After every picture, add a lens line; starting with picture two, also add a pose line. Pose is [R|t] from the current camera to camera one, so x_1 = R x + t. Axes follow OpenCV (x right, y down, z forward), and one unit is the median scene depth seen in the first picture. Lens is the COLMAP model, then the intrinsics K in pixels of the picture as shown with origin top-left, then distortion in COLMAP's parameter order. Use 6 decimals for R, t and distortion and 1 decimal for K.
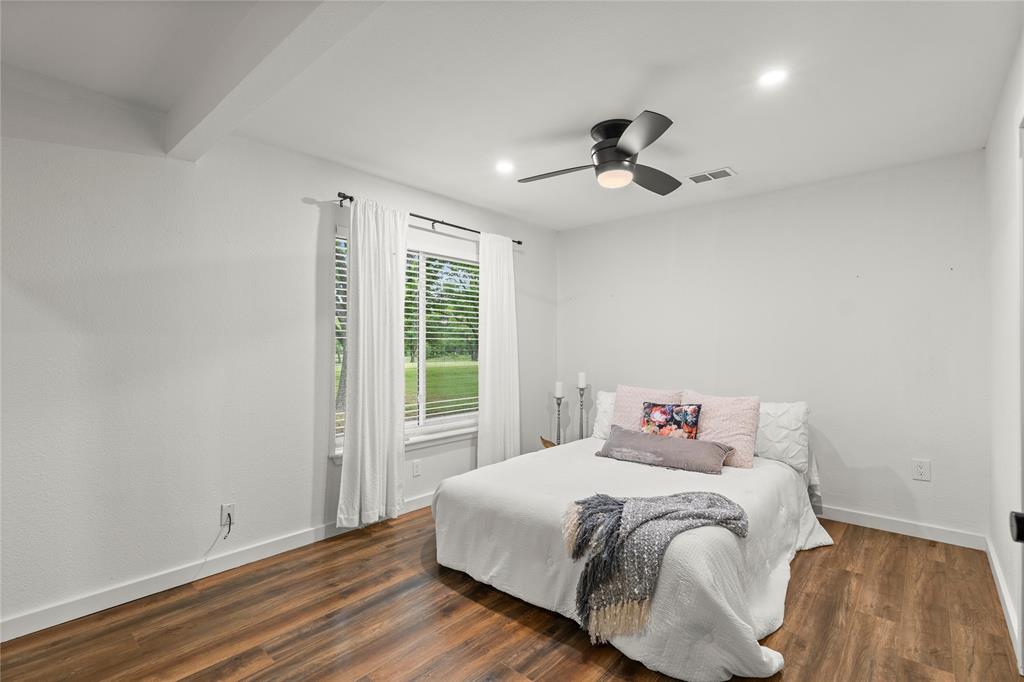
lens RADIAL K [[475.4, 0, 512.5], [0, 475.4, 349.1], [0, 0, 1]] dist [0.000070, 0.000274]
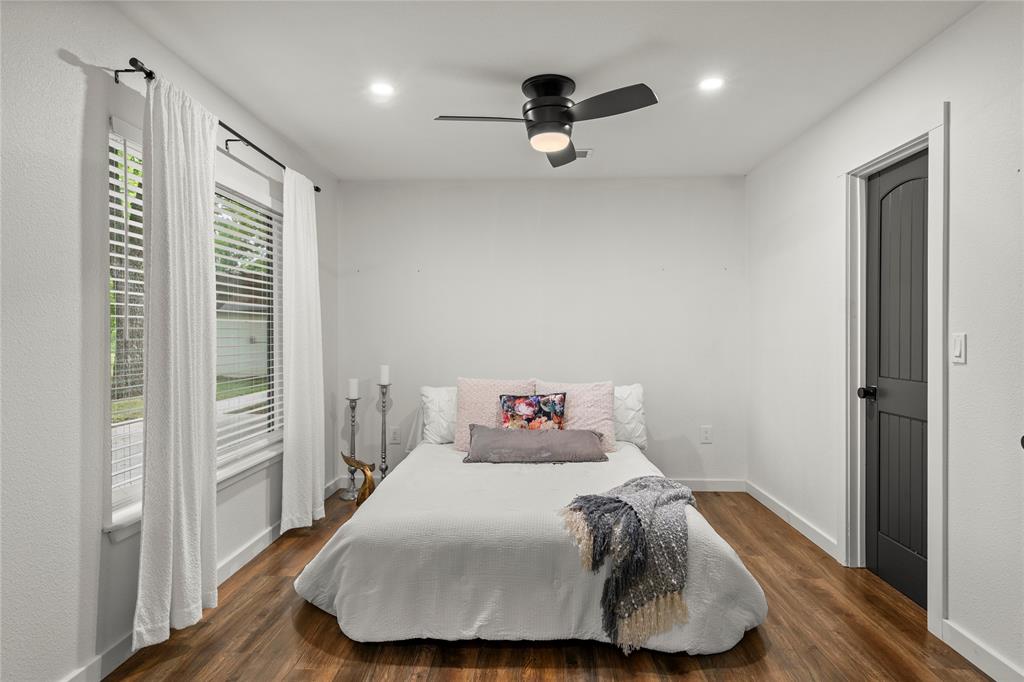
lens RADIAL K [[580.5, 0, 512.0], [0, 580.5, 341.0], [0, 0, 1]] dist [0.010757, 0.001026]
pose [[0.773599, -0.008573, 0.633617, -0.453815], [0.003923, 0.999954, 0.008740, 0.001475], [-0.633663, -0.004275, 0.773597, 0.173975]]
